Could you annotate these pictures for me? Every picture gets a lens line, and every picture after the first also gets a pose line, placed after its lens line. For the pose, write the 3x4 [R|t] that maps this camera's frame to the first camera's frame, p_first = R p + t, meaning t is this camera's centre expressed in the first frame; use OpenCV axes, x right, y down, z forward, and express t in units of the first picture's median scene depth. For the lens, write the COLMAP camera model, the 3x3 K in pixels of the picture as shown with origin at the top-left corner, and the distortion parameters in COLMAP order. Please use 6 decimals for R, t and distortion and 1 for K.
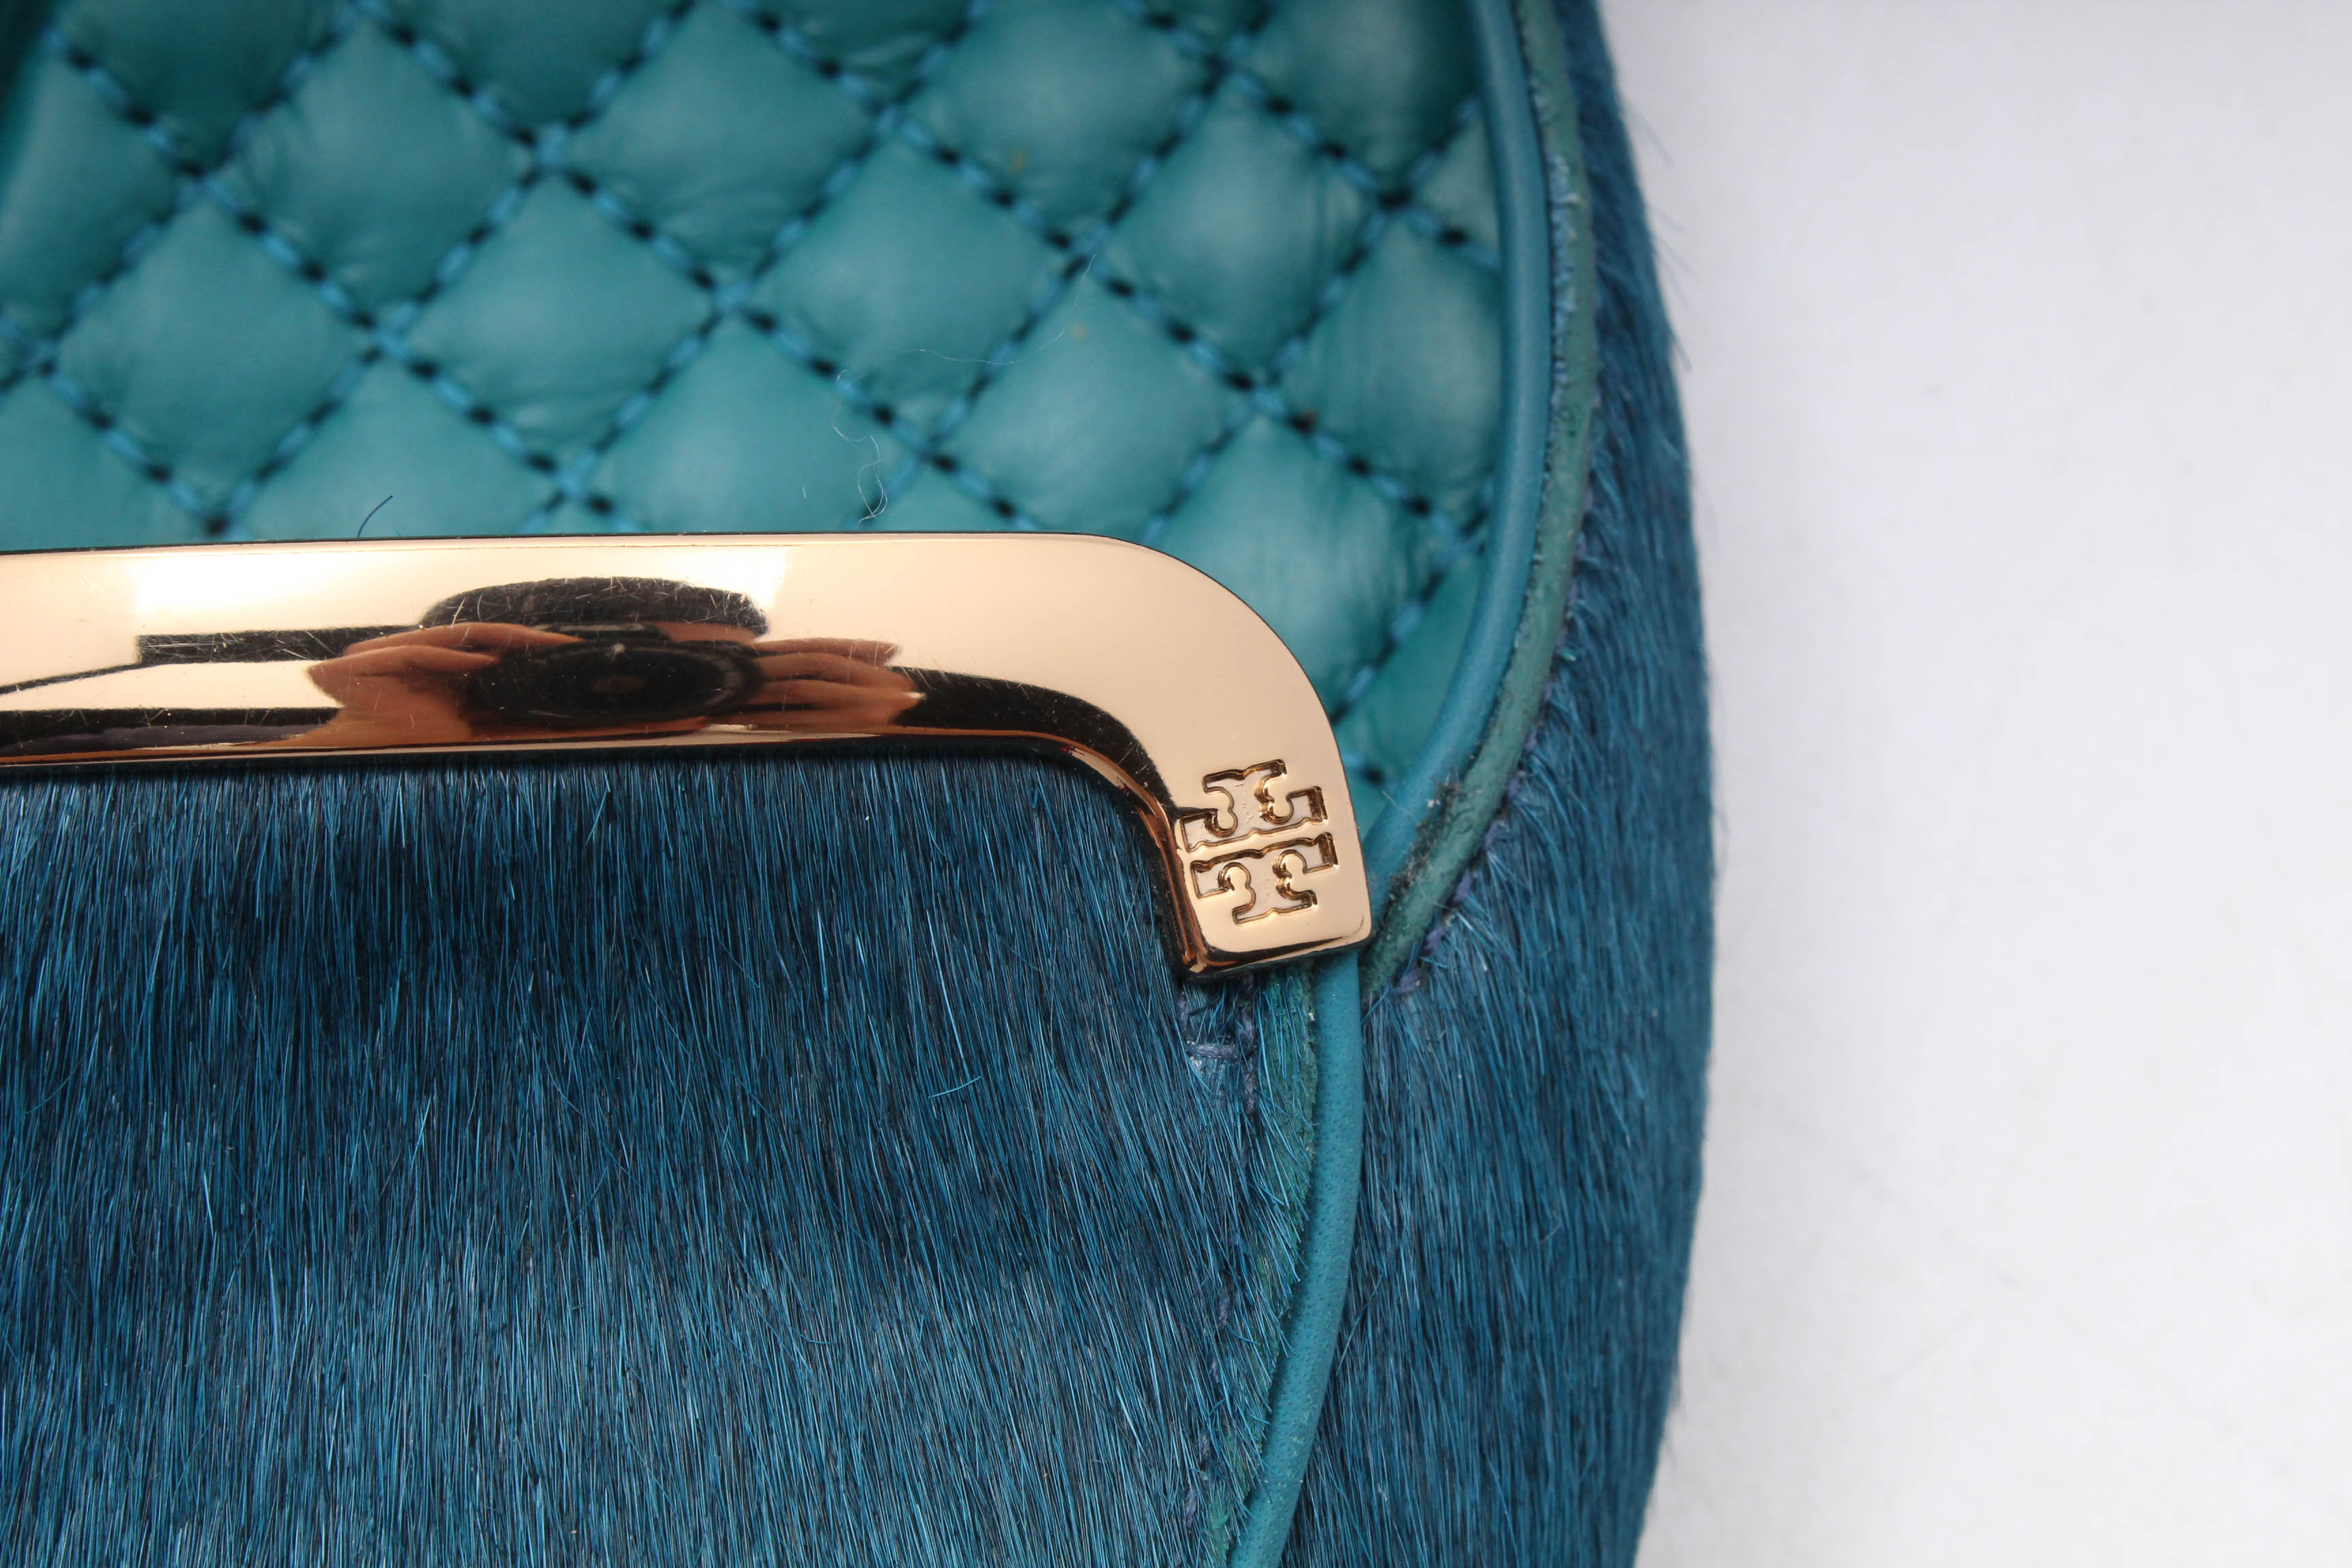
lens RADIAL K [[5317.4, 0, 1171.0], [0, 5317.4, 779.0], [0, 0, 1]] dist [0.067472, 0.000000]
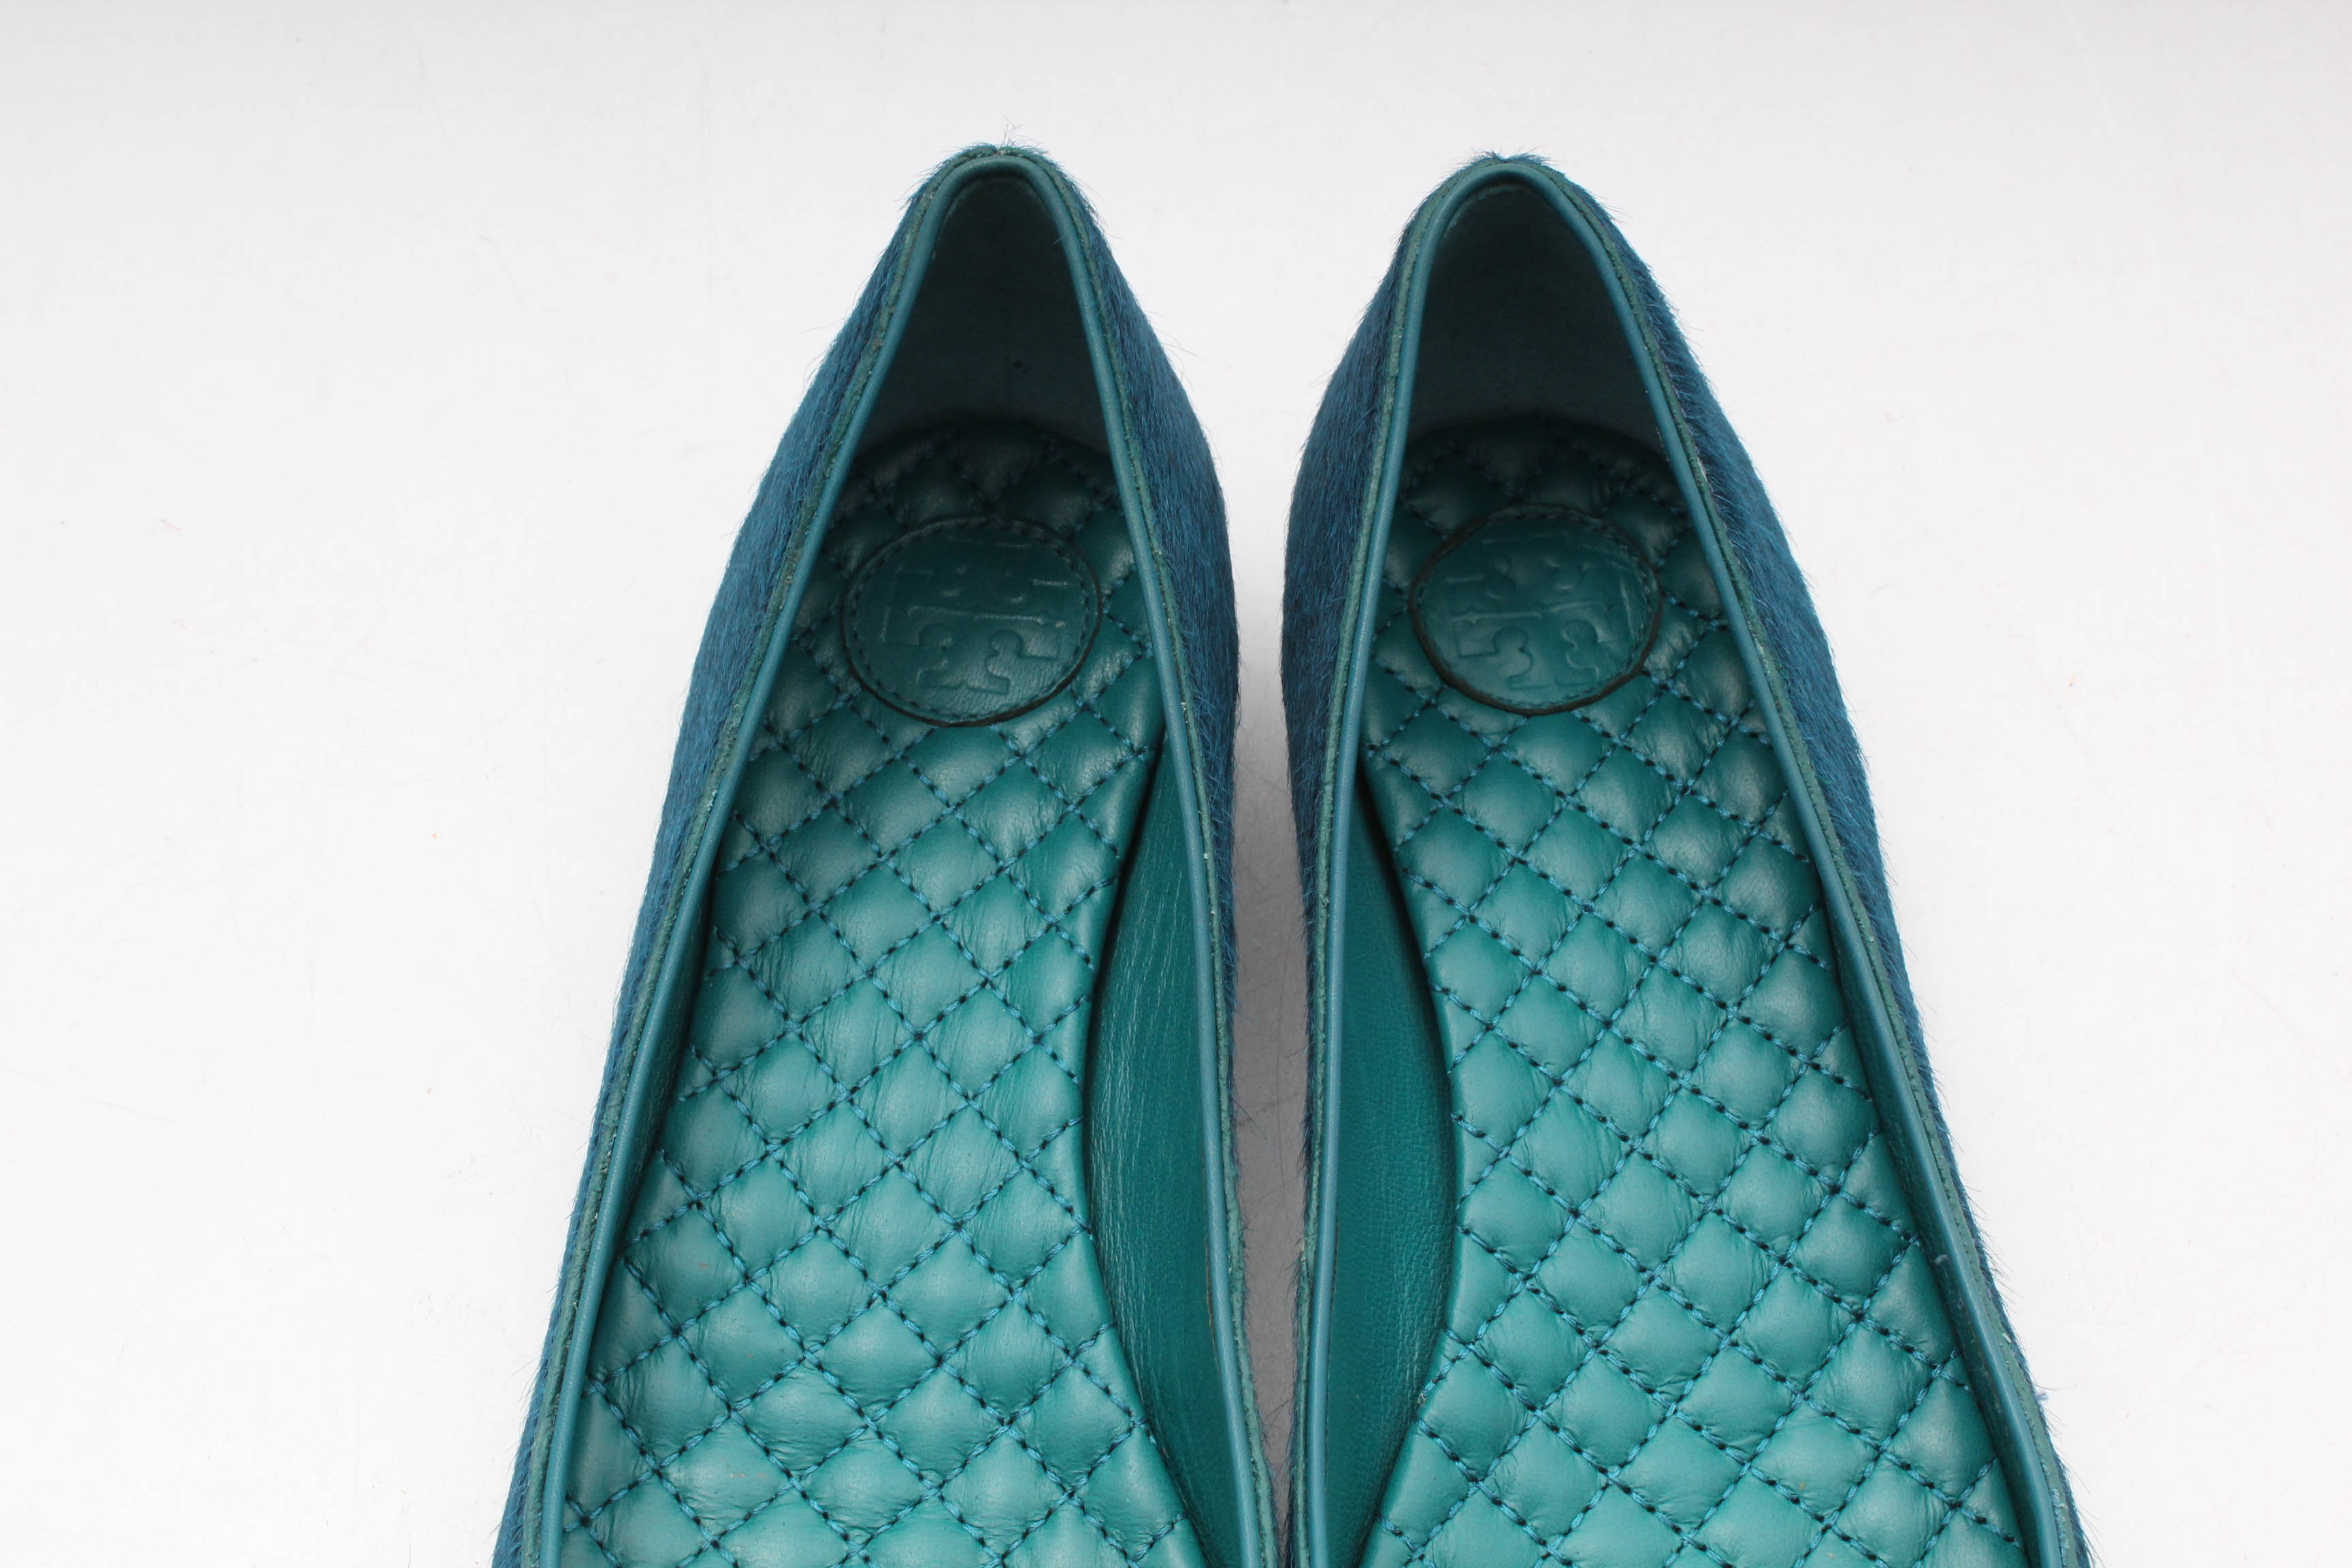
lens RADIAL K [[3346.8, 0, 1175.3], [0, 3346.8, 792.5], [0, 0, 1]] dist [-0.057654, 0.000000]
pose [[0.999382, 0.031215, -0.016181, -0.311876], [-0.034747, 0.947193, -0.318776, 0.086153], [0.005376, 0.319141, 0.947692, -0.601931]]
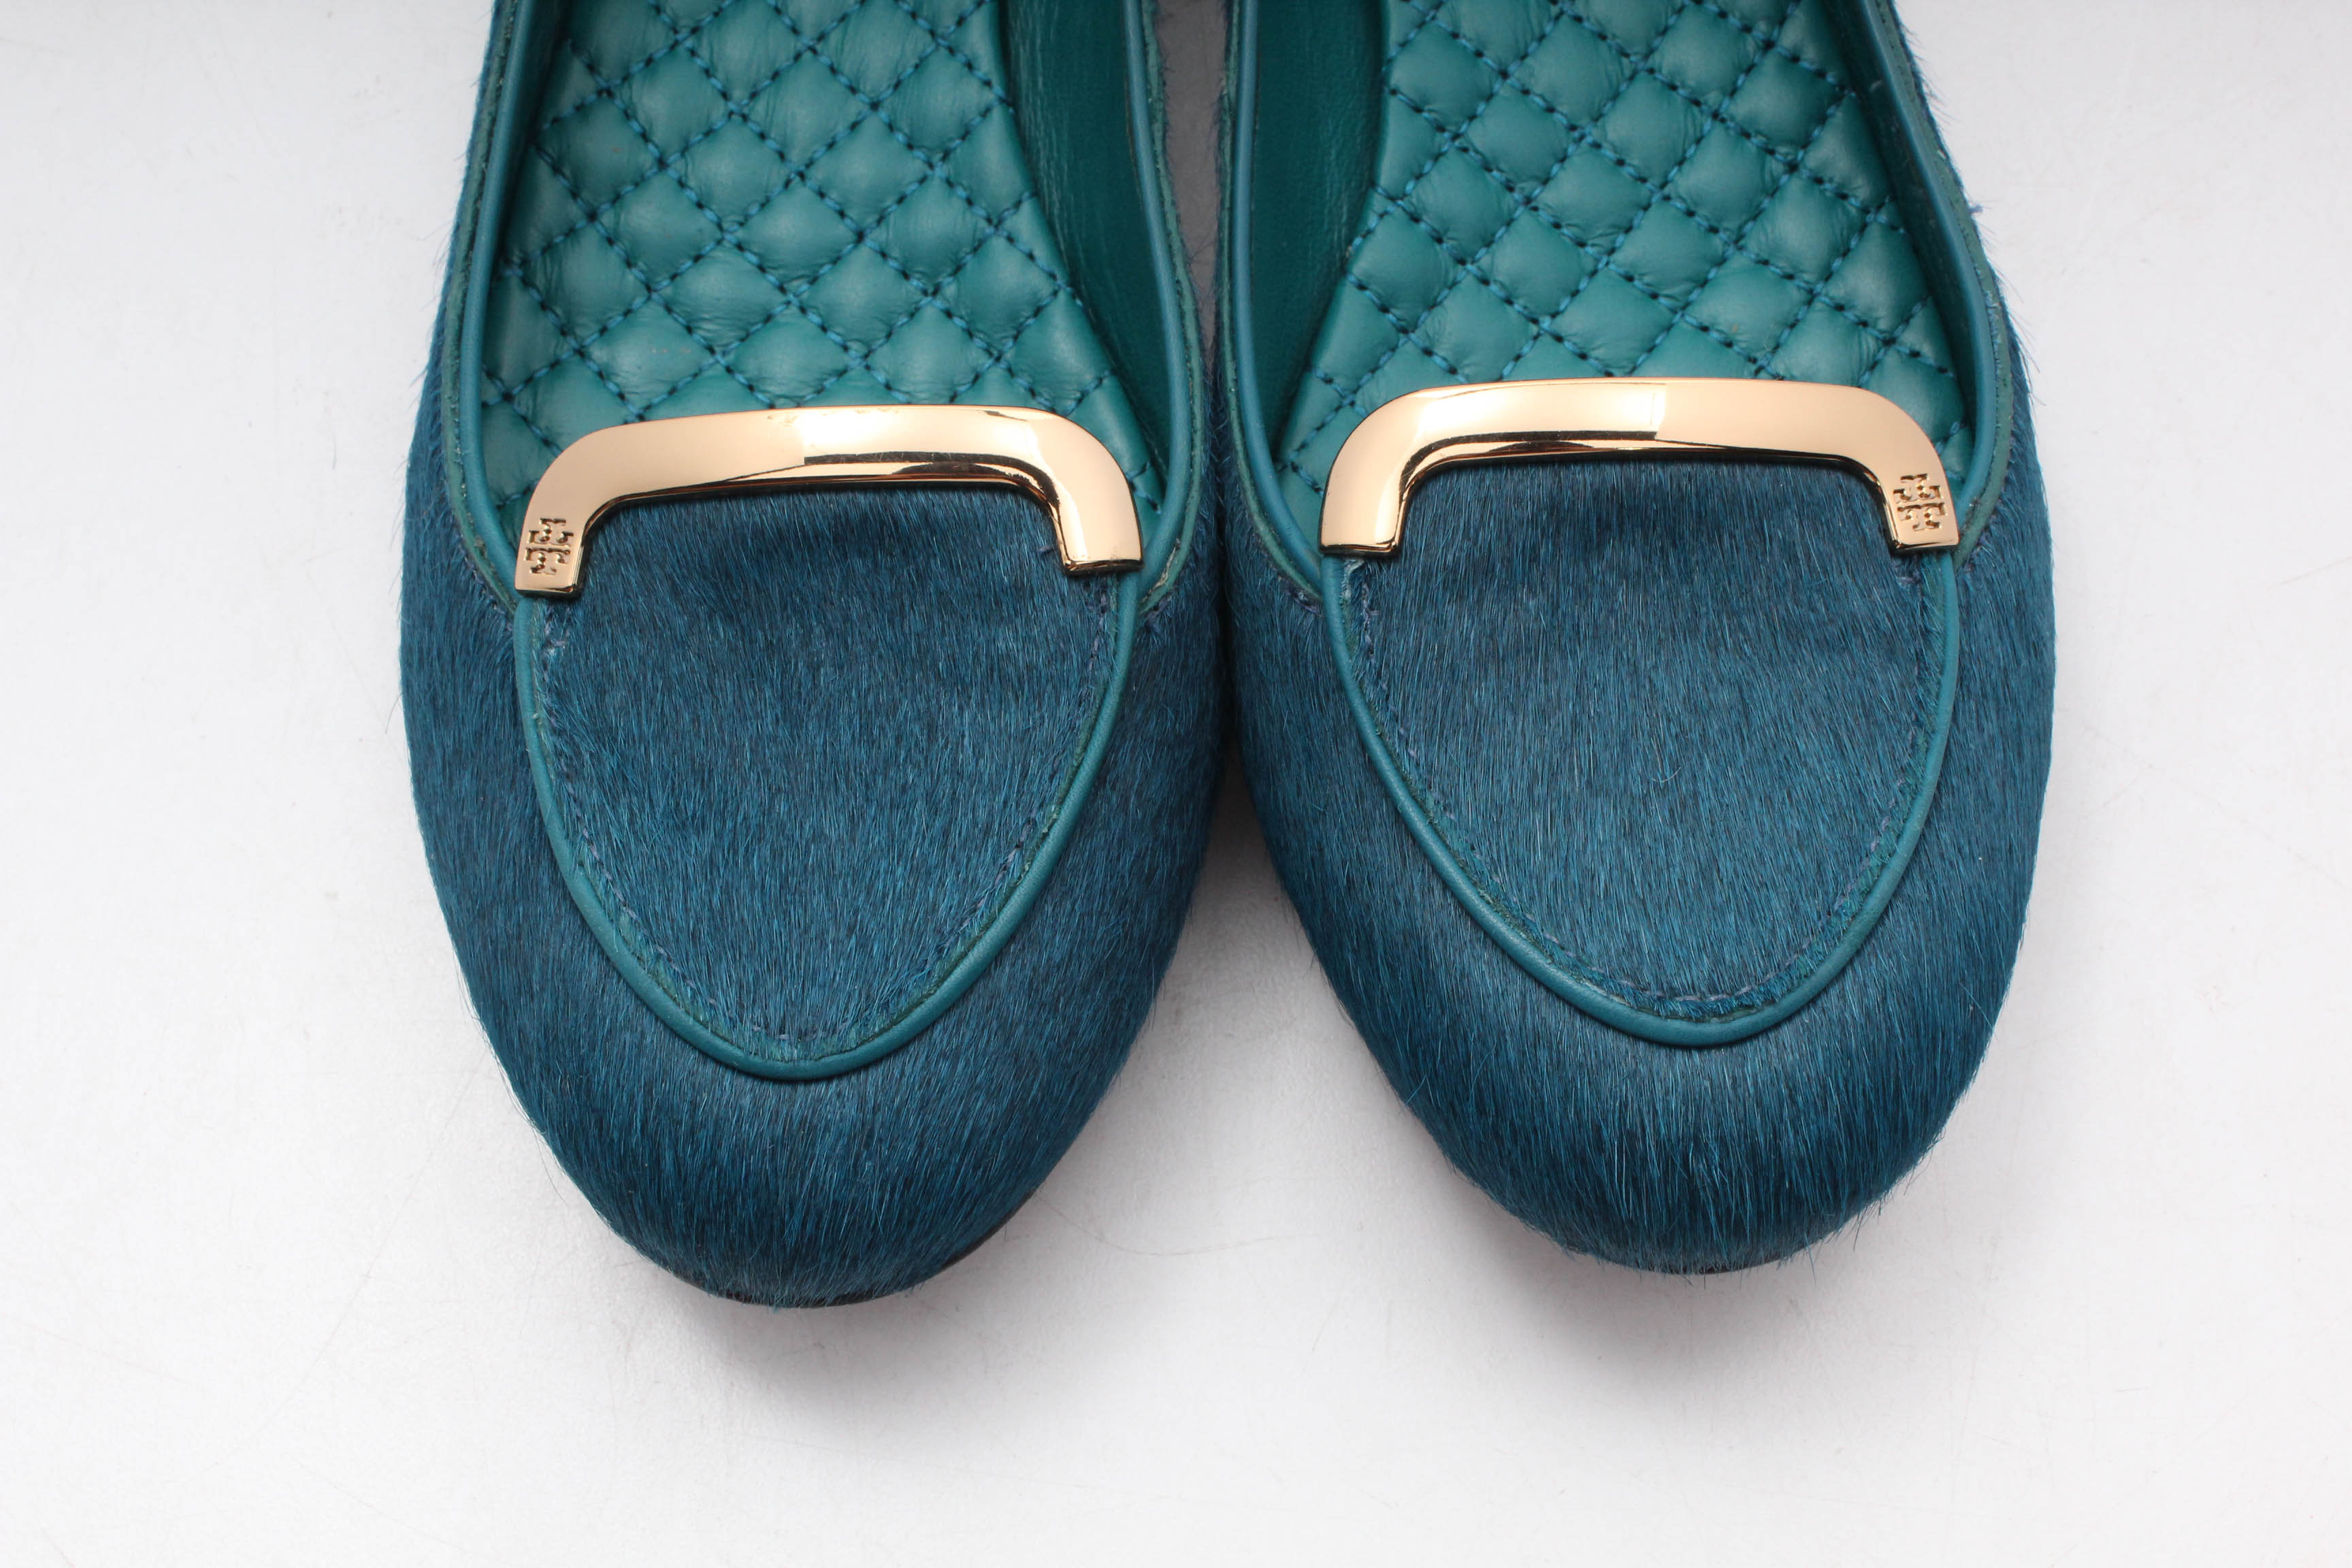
lens RADIAL K [[3346.8, 0, 1177.1], [0, 3346.8, 779.3], [0, 0, 1]] dist [-0.057654, 0.000000]
pose [[0.999987, 0.004885, -0.001135, -0.289437], [-0.004997, 0.989815, -0.142271, 0.318698], [0.000428, 0.142275, 0.989827, -0.520731]]
